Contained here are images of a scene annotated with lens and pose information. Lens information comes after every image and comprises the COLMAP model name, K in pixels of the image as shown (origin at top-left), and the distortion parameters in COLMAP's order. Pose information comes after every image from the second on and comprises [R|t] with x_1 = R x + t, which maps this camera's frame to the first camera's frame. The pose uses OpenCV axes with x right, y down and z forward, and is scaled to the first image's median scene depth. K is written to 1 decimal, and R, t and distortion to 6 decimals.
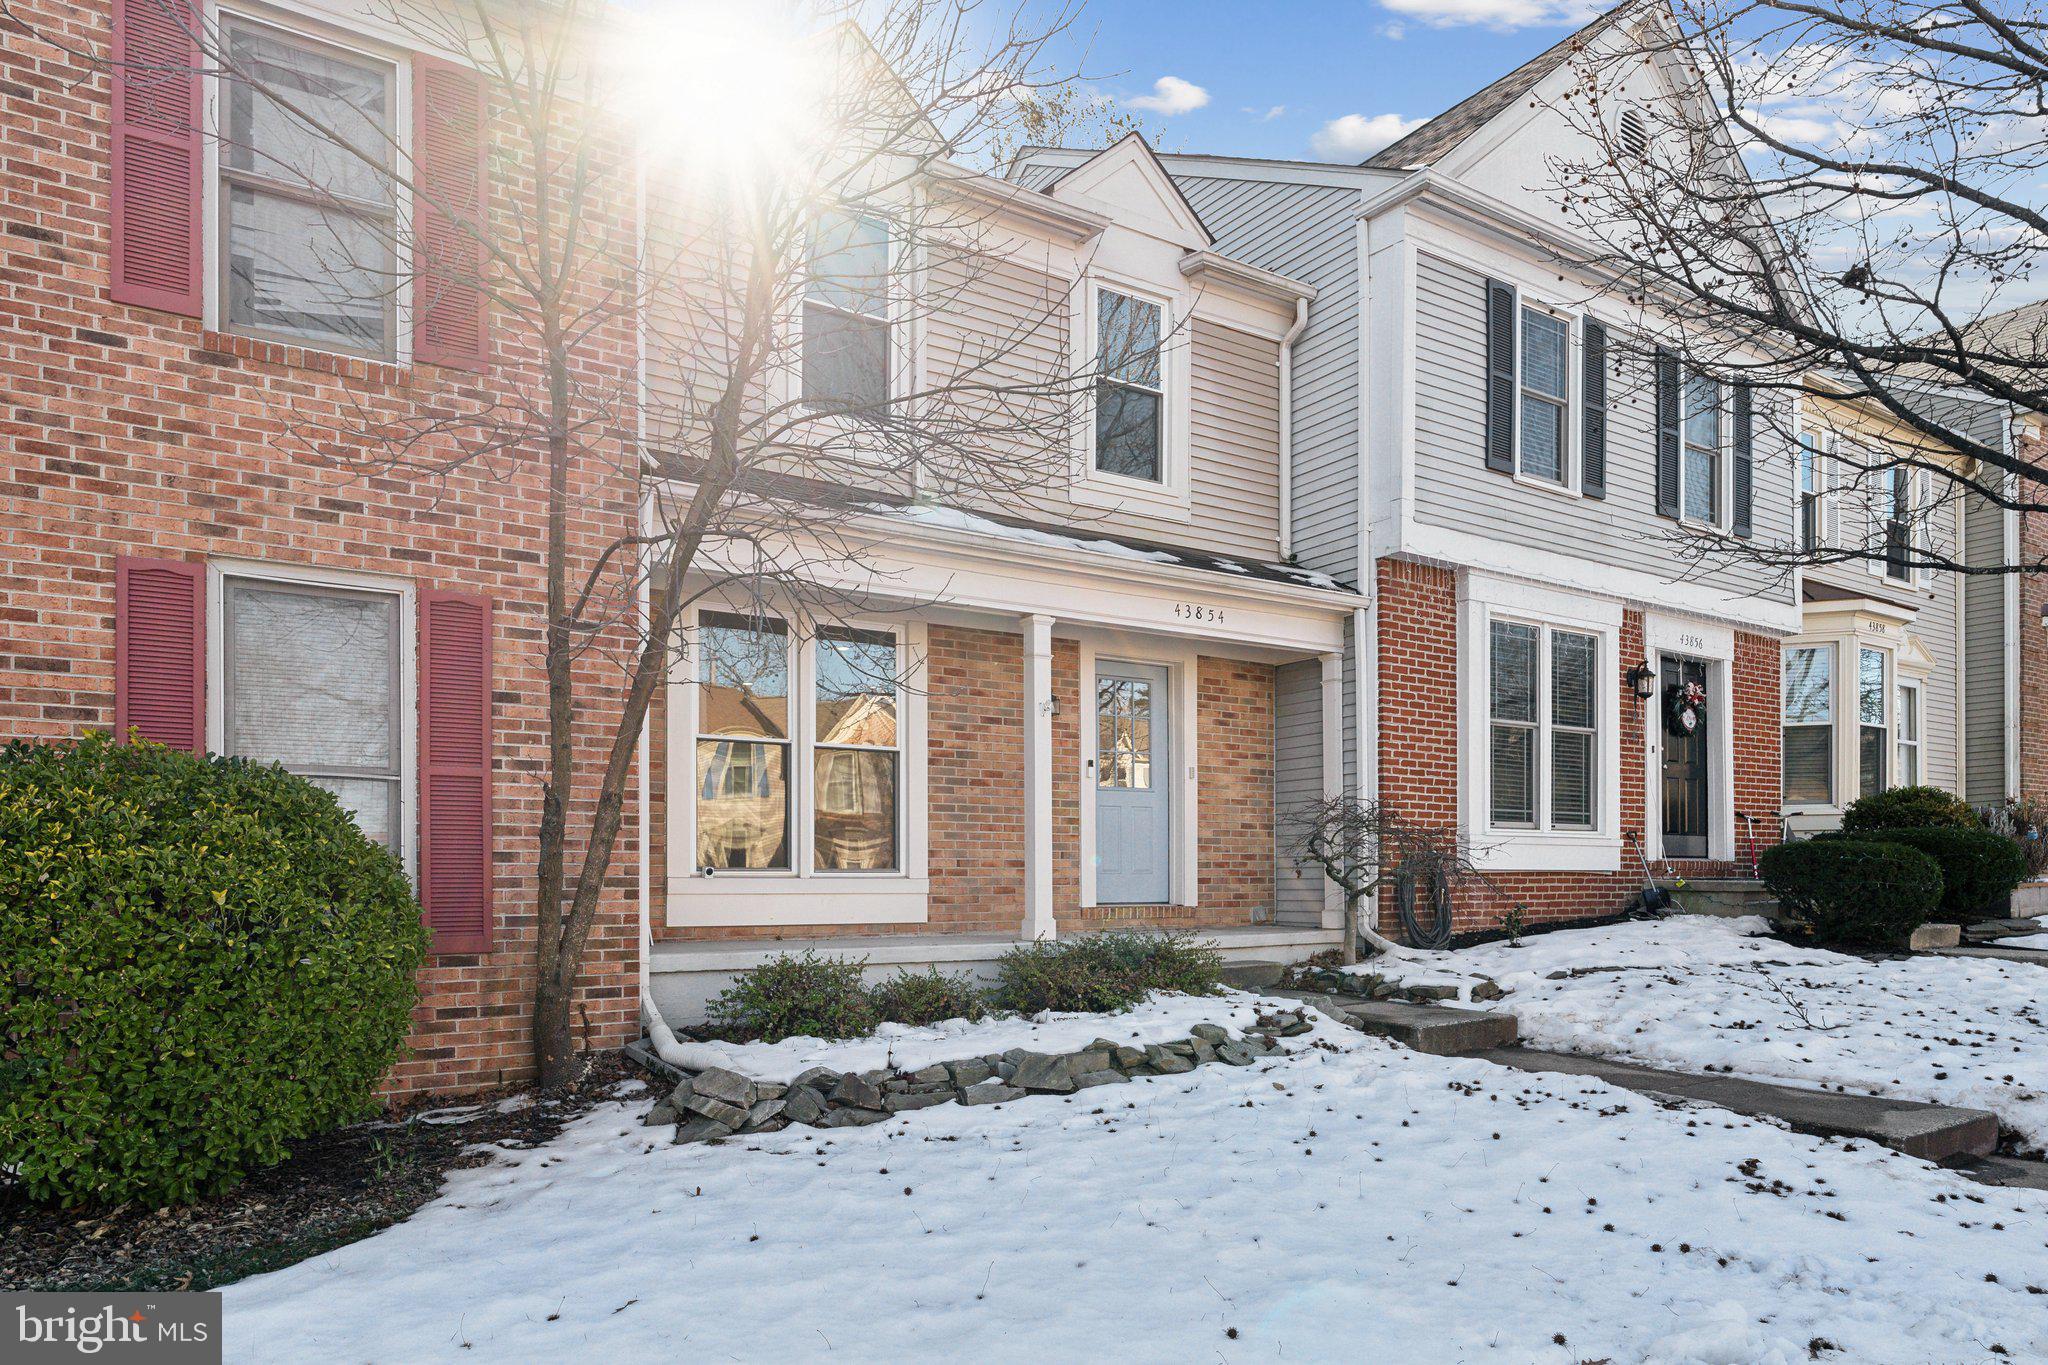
lens RADIAL K [[1290.1, 0, 1026.4], [0, 1290.1, 785.9], [0, 0, 1]] dist [0.001674, 0.001092]
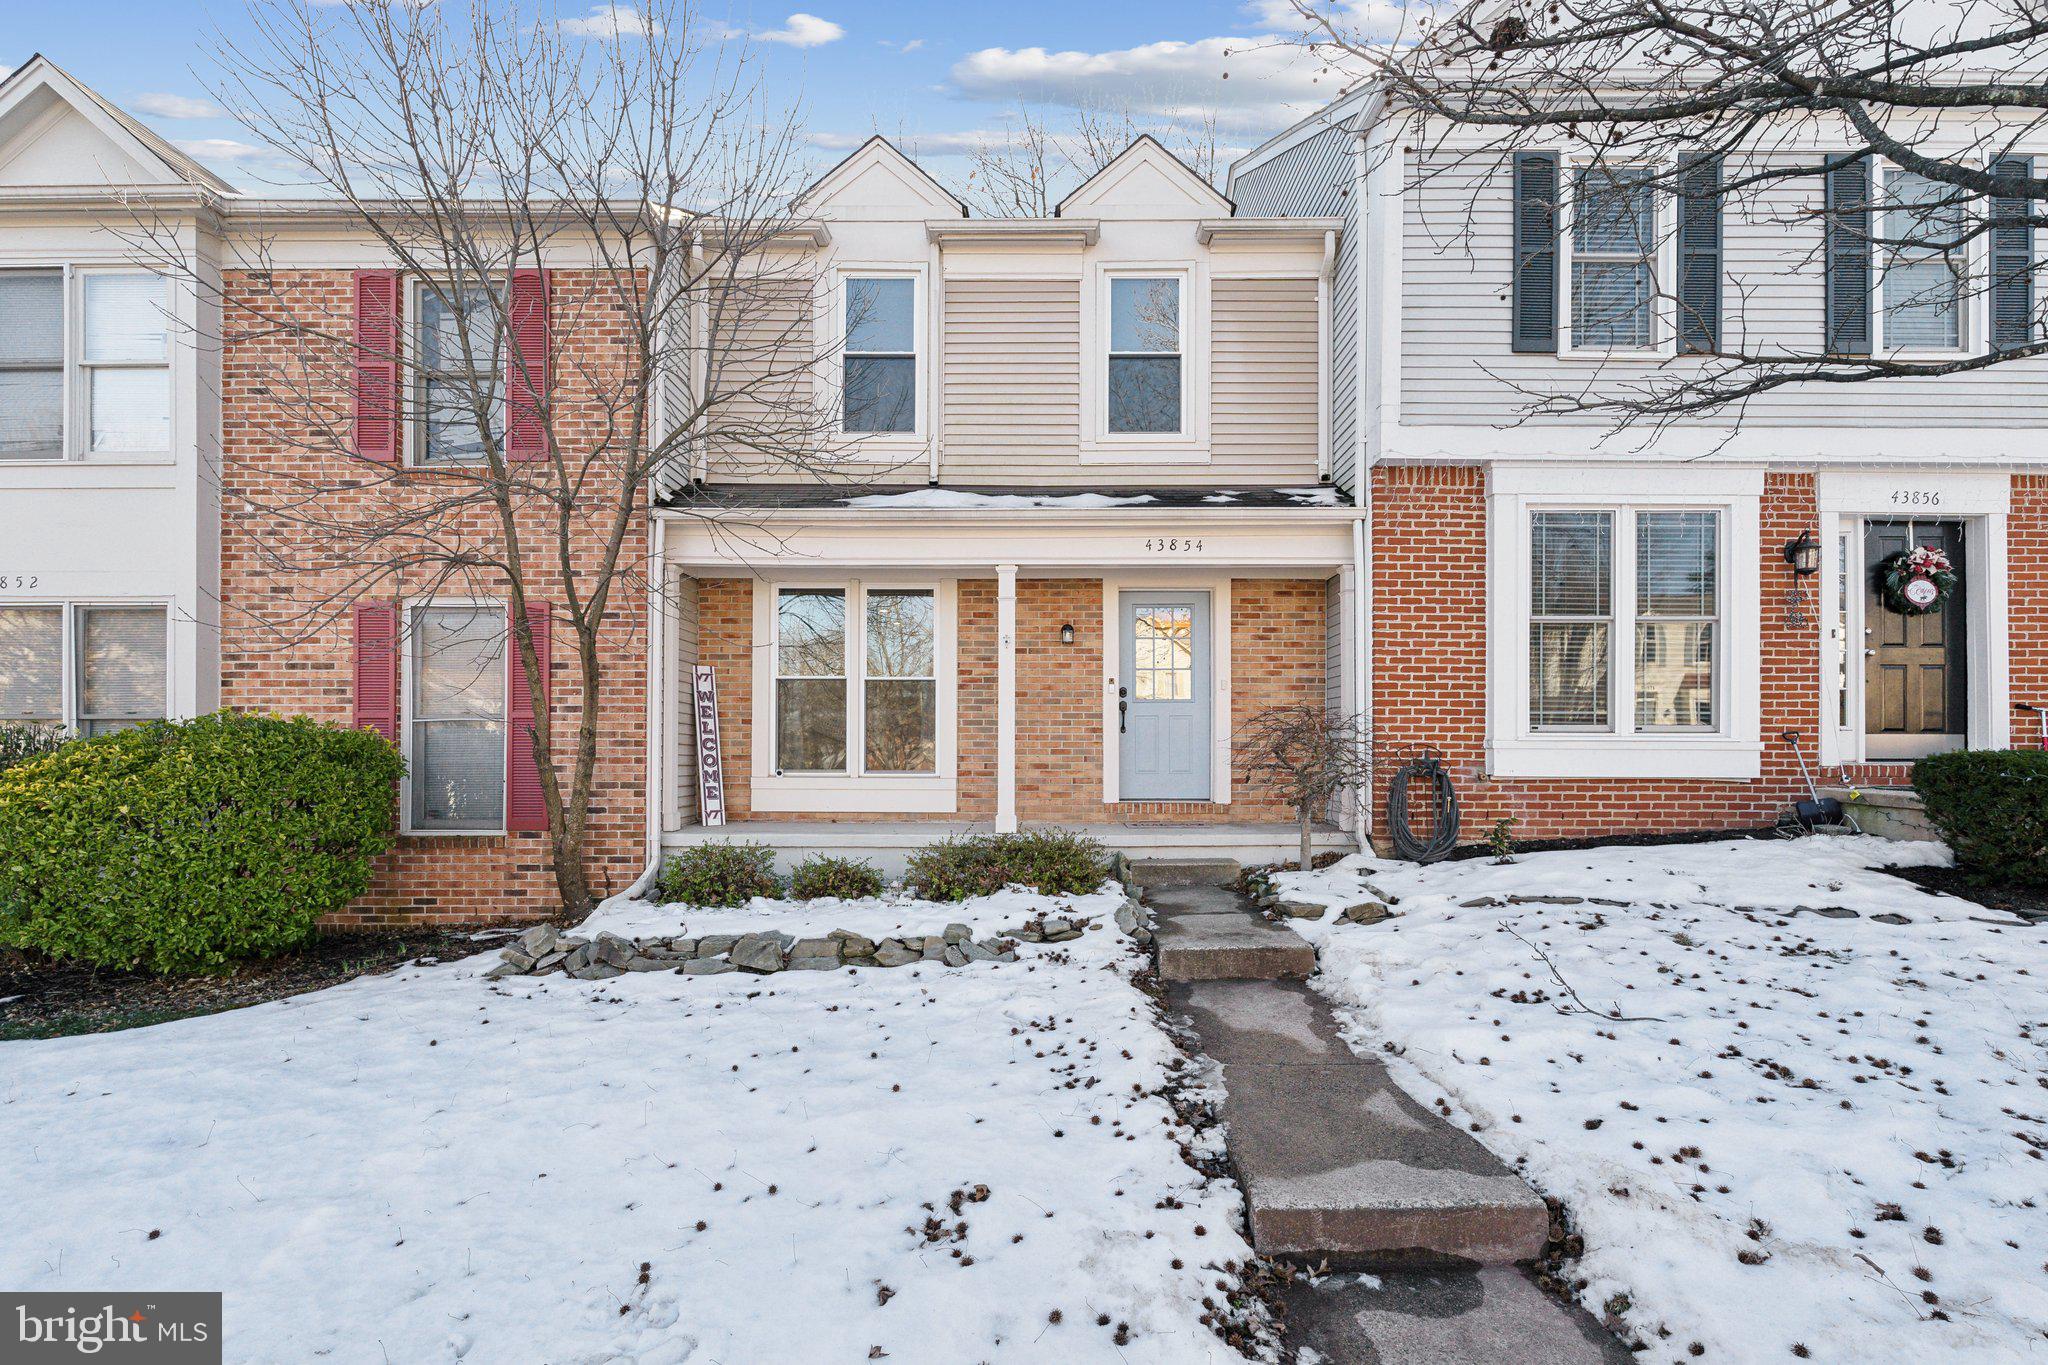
lens RADIAL K [[910.7, 0, 1031.9], [0, 910.7, 683.8], [0, 0, 1]] dist [-0.002546, 0.001136]
pose [[0.837211, -0.033302, -0.545865, 0.475275], [0.036834, 0.999311, -0.004472, -0.015076], [0.545638, -0.016362, 0.837861, 0.277085]]
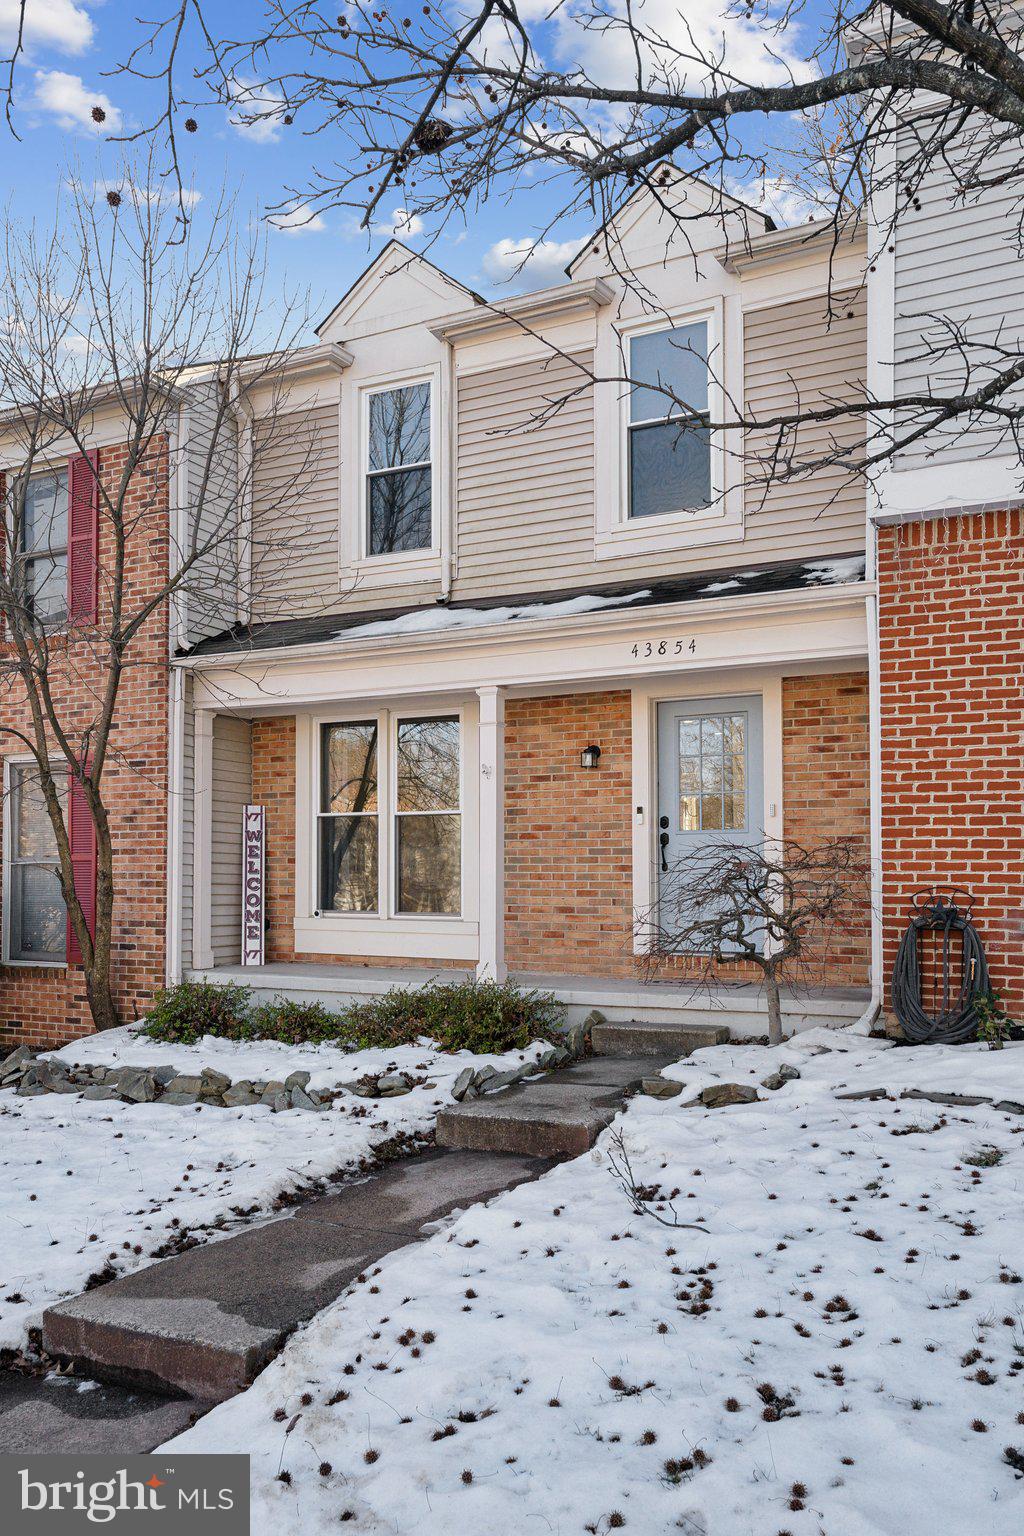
lens RADIAL K [[1152.7, 0, 512.0], [0, 1152.7, 768.0], [0, 0, 1]] dist [0.006516, -0.000166]
pose [[0.505034, -0.078128, -0.859556, 0.824058], [0.061745, 0.996613, -0.054307, -0.008073], [0.860888, -0.025646, 0.508147, 0.491914]]
